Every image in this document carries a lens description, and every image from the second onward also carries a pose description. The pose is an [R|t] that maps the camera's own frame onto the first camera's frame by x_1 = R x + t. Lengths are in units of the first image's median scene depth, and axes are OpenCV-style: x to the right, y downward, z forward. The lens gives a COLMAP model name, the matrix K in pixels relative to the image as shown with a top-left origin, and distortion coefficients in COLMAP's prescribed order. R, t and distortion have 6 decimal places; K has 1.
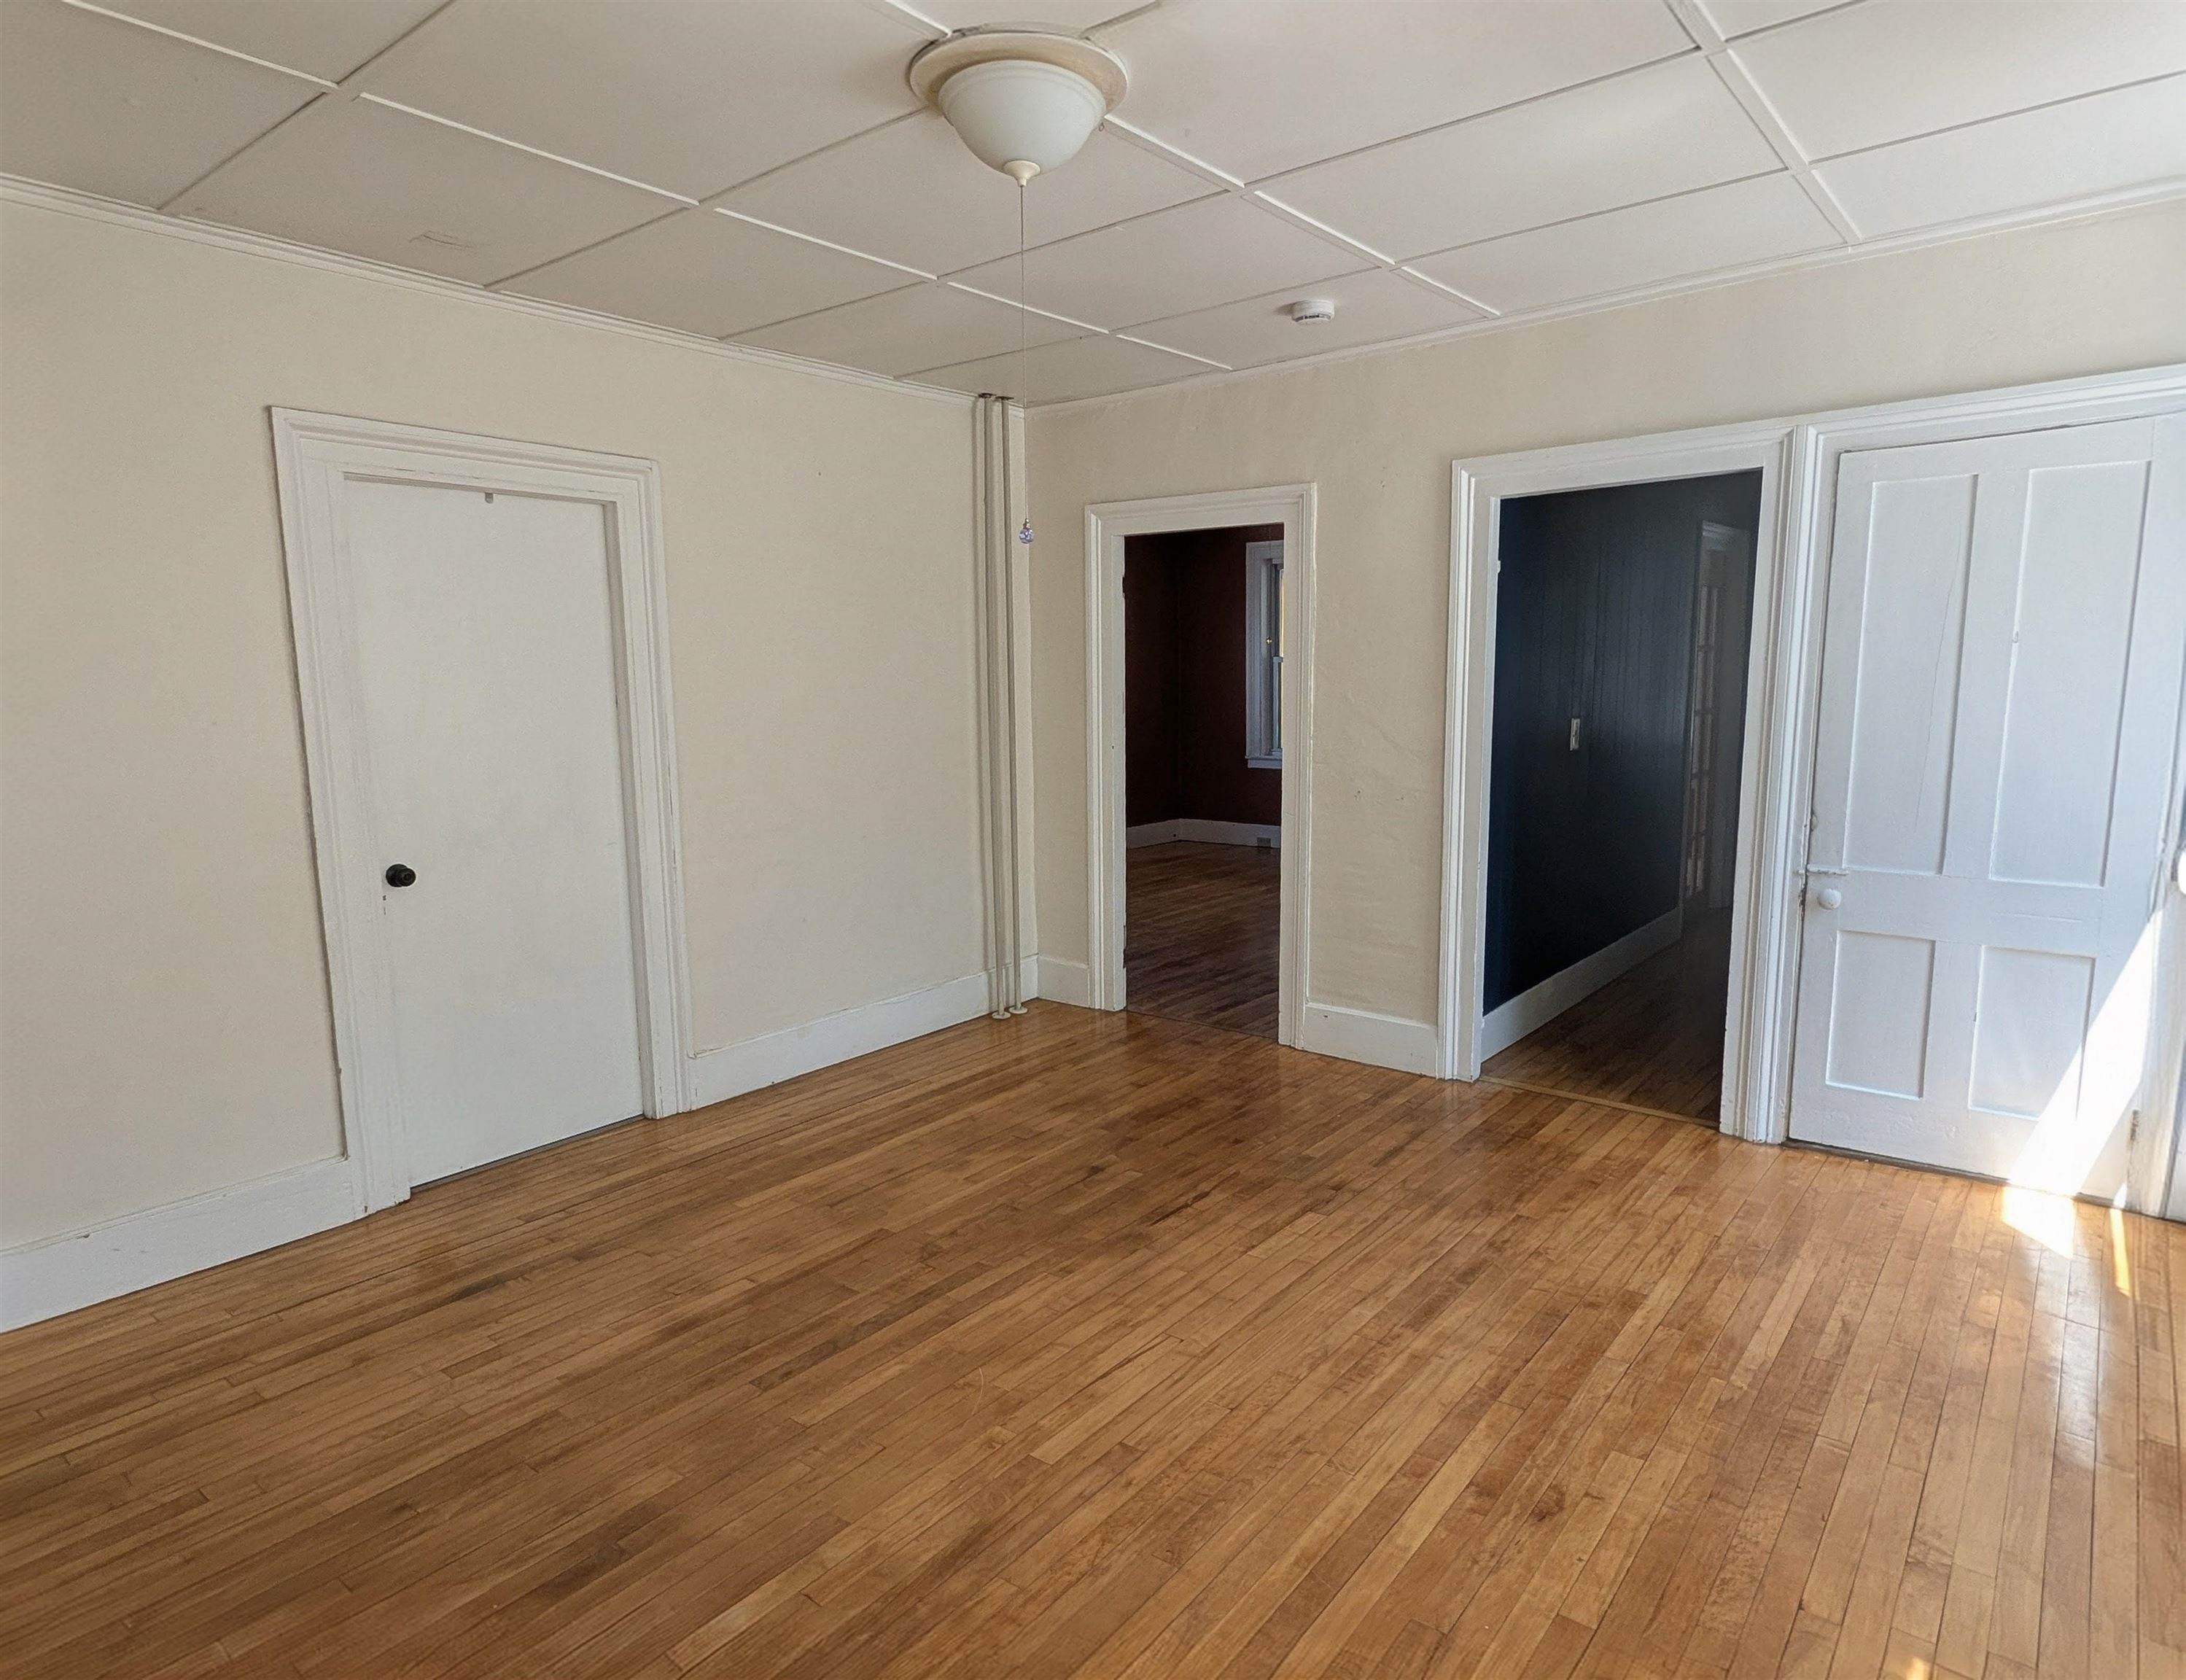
lens RADIAL K [[1273.6, 0, 1113.9], [0, 1273.6, 842.7], [0, 0, 1]] dist [0.014413, -0.000685]
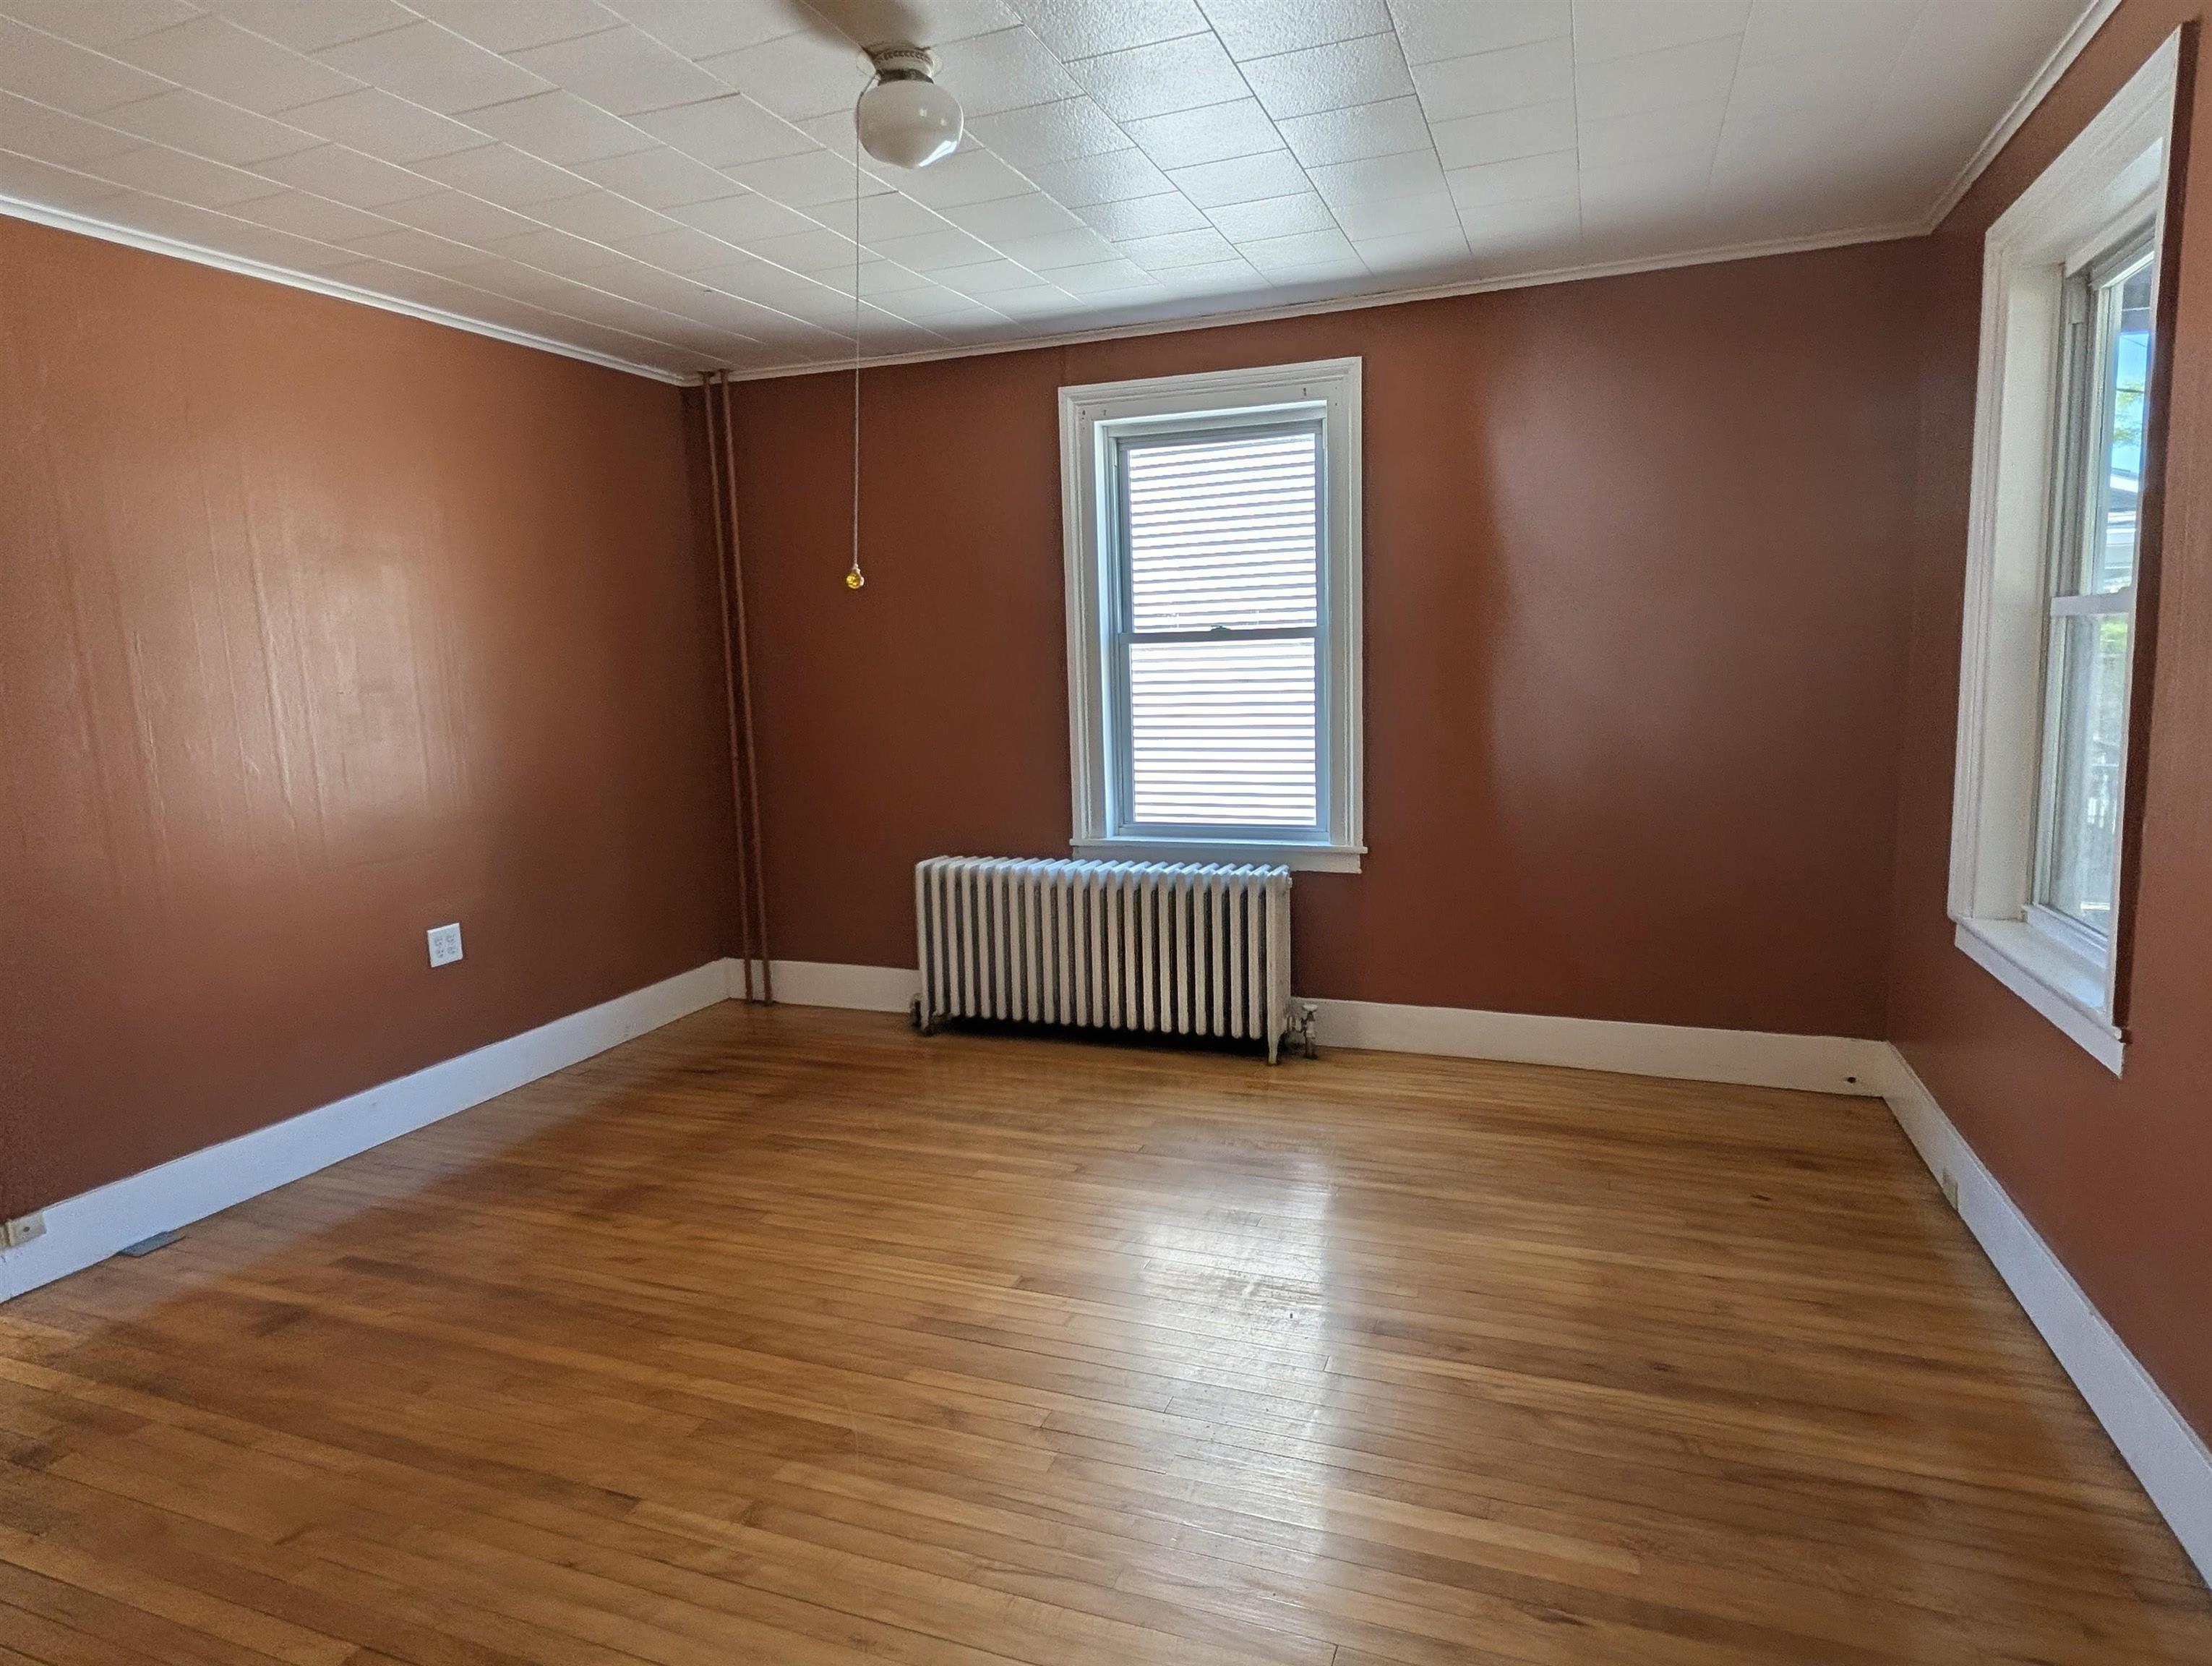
lens RADIAL K [[1281.3, 0, 1117.5], [0, 1281.3, 839.1], [0, 0, 1]] dist [0.001570, 0.000706]
pose [[0.298904, 0.140398, -0.943899, 0.924433], [-0.110002, 0.987594, 0.112063, -0.269724], [0.947922, 0.070335, 0.310639, 1.891615]]
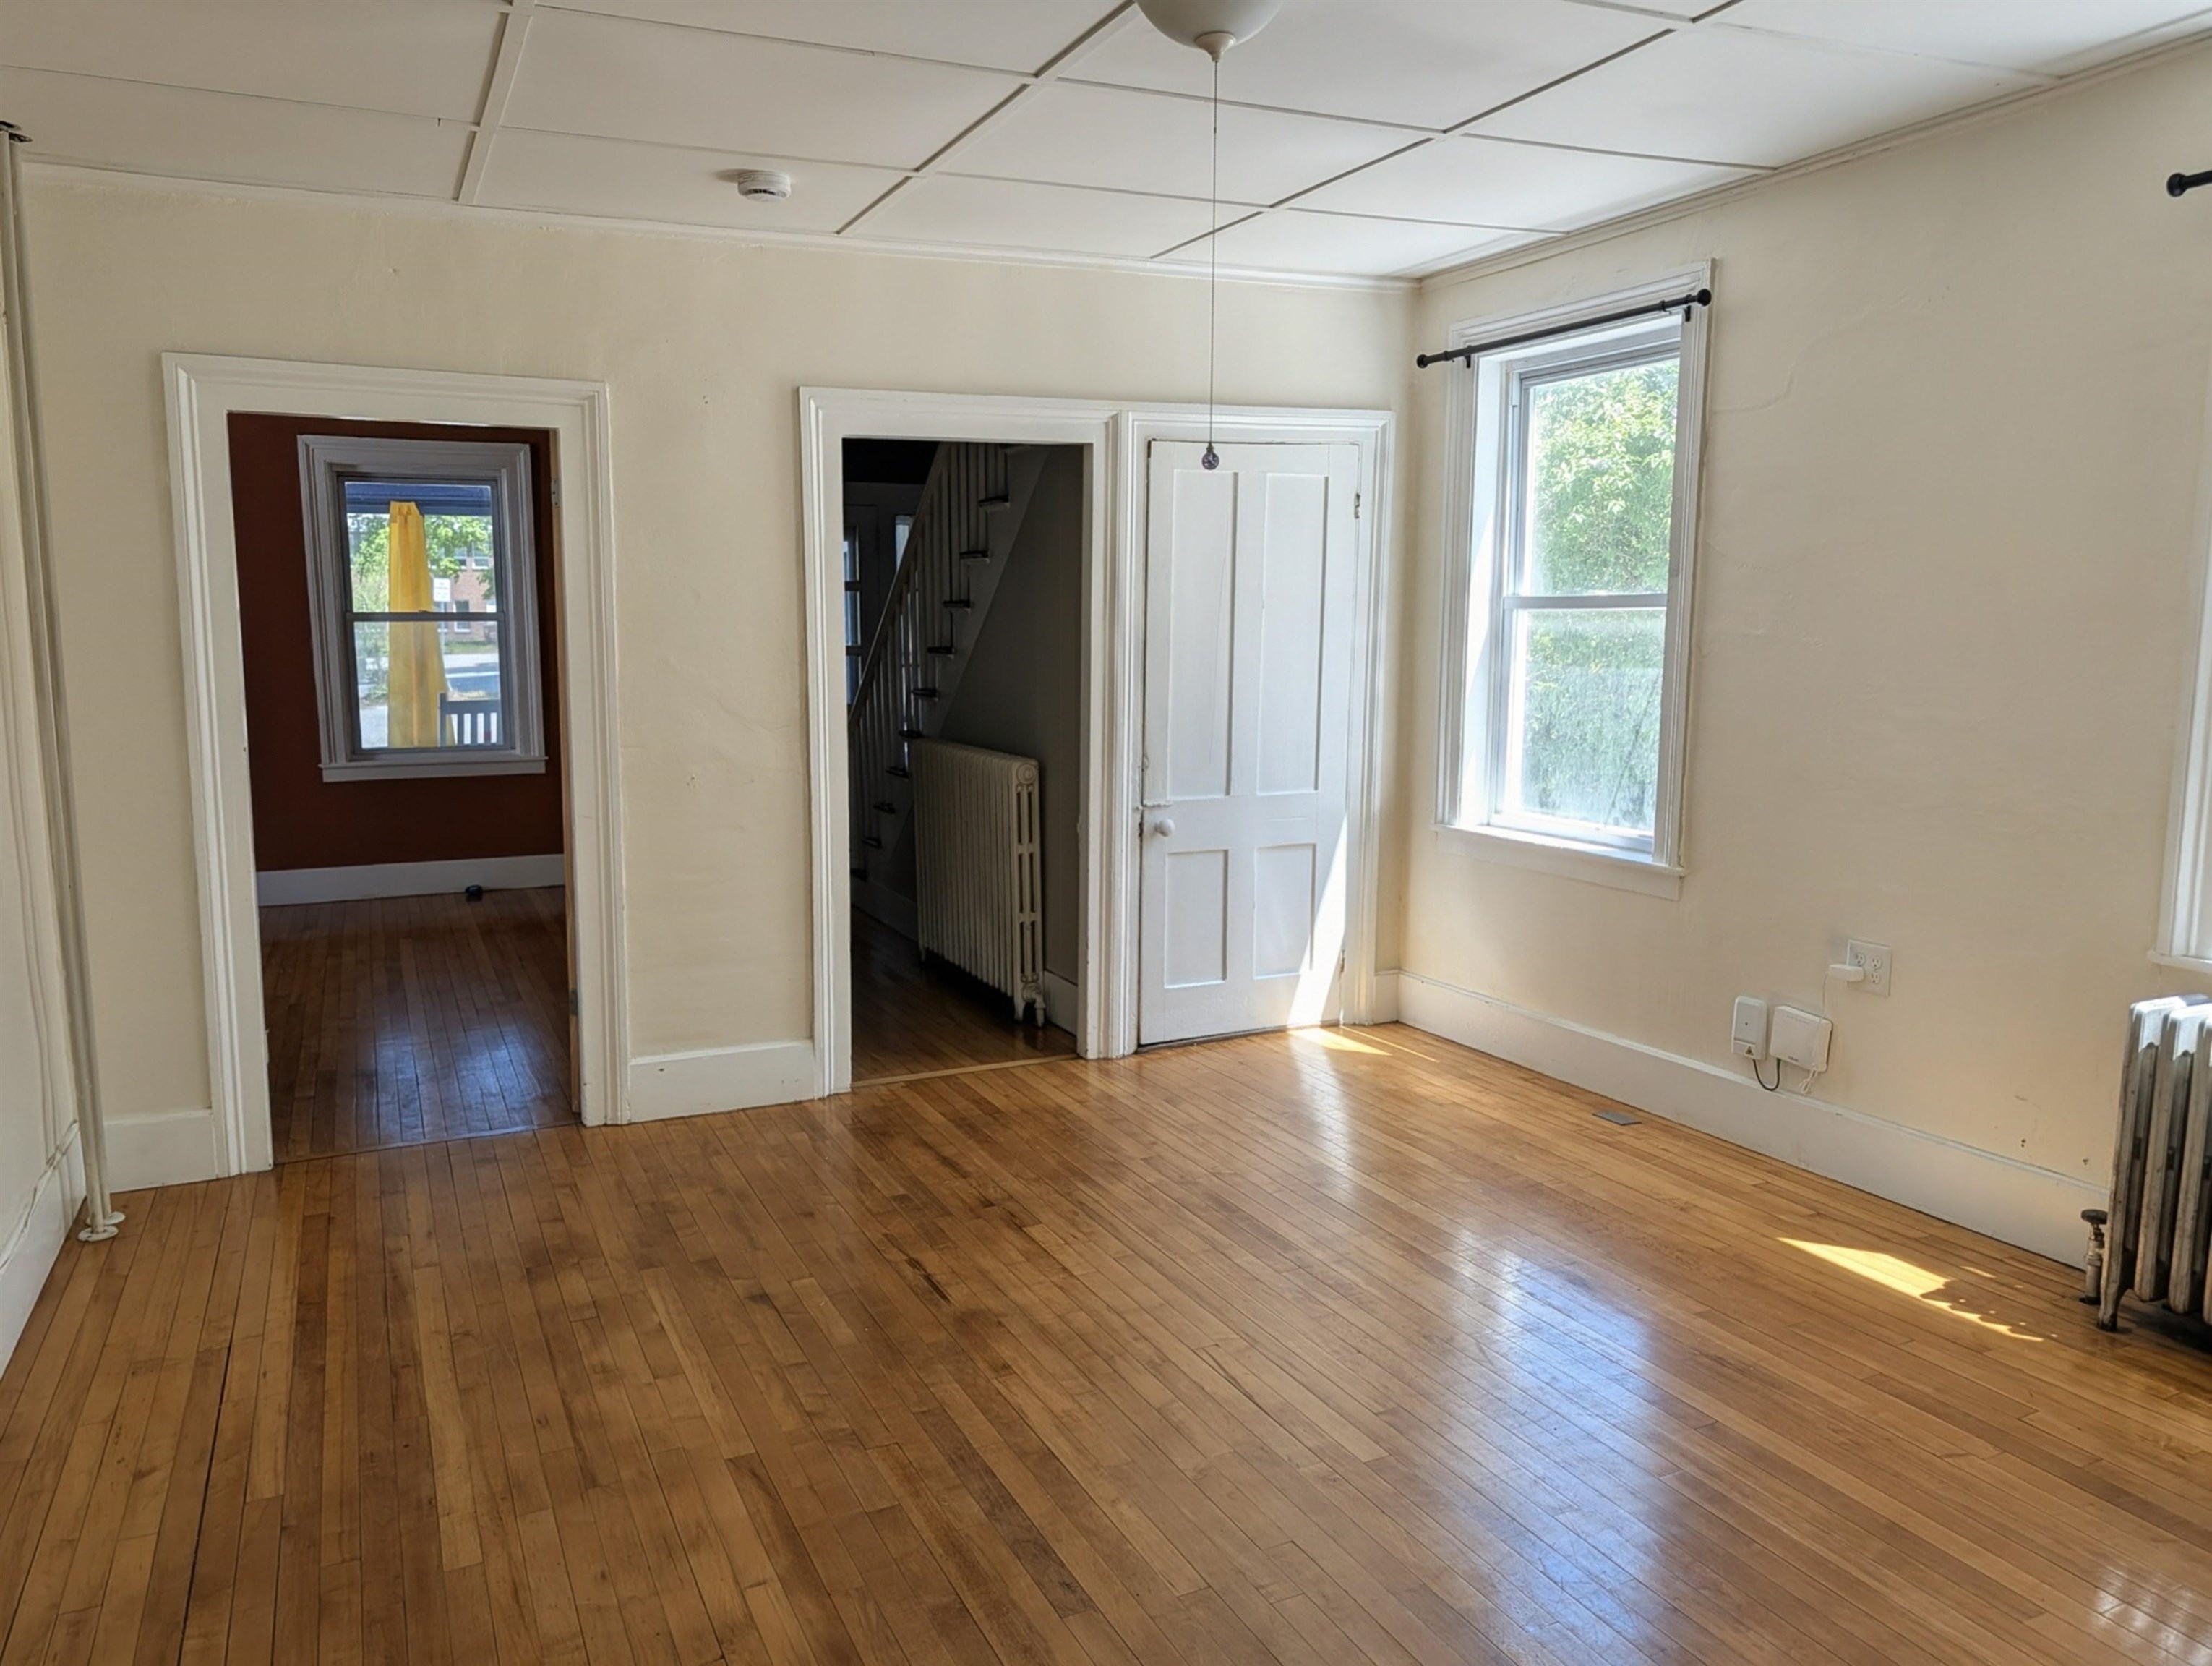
lens RADIAL K [[1577.5, 0, 1096.9], [0, 1577.5, 850.7], [0, 0, 1]] dist [0.007648, -0.002840]
pose [[0.451944, -0.116683, 0.884382, -0.712017], [0.121878, 0.990188, 0.068360, -0.039071], [-0.883681, 0.076892, 0.461731, 0.389292]]
